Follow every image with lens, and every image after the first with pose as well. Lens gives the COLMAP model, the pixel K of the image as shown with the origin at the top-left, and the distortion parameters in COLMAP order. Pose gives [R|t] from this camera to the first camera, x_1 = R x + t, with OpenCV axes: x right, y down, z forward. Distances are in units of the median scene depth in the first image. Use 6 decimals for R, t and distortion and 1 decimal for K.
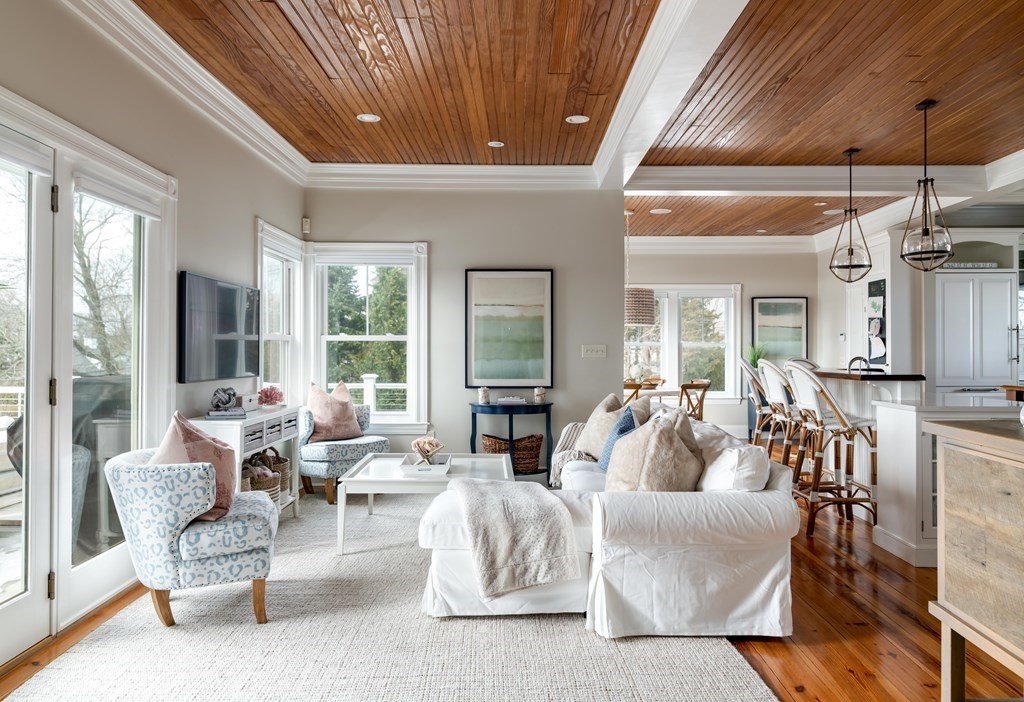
lens RADIAL K [[695.4, 0, 513.9], [0, 695.4, 350.0], [0, 0, 1]] dist [-0.008985, -0.004701]
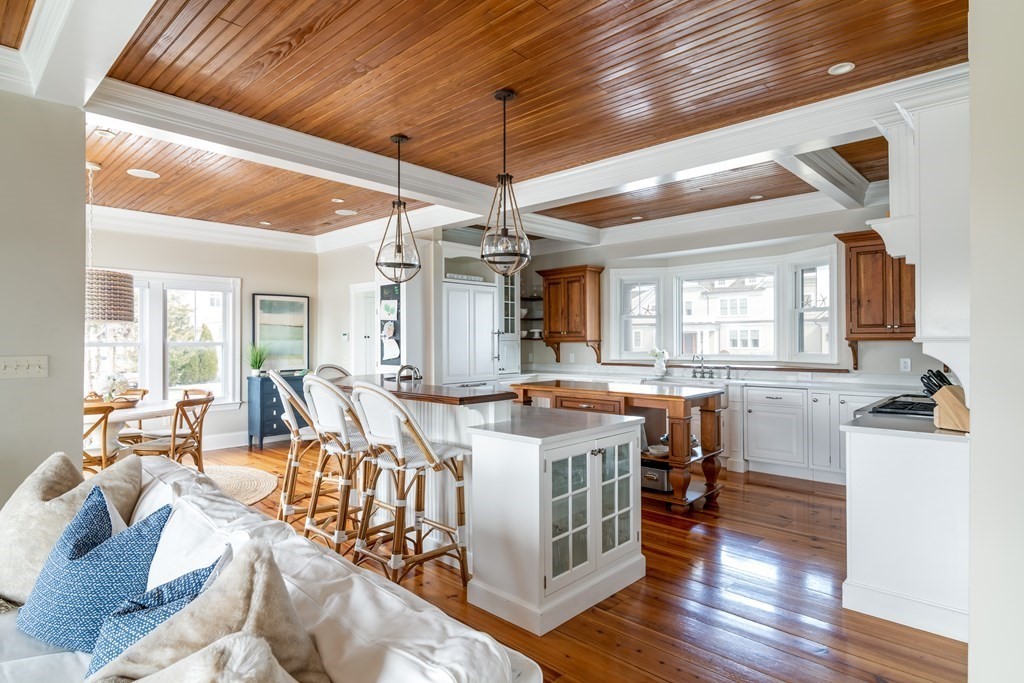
lens RADIAL K [[550.0, 0, 517.5], [0, 550.0, 338.1], [0, 0, 1]] dist [-0.017222, -0.000066]
pose [[0.673283, 0.001358, 0.739383, 0.049567], [-0.000078, 0.999998, -0.001766, -0.019421], [-0.739385, 0.001131, 0.673282, 0.319651]]
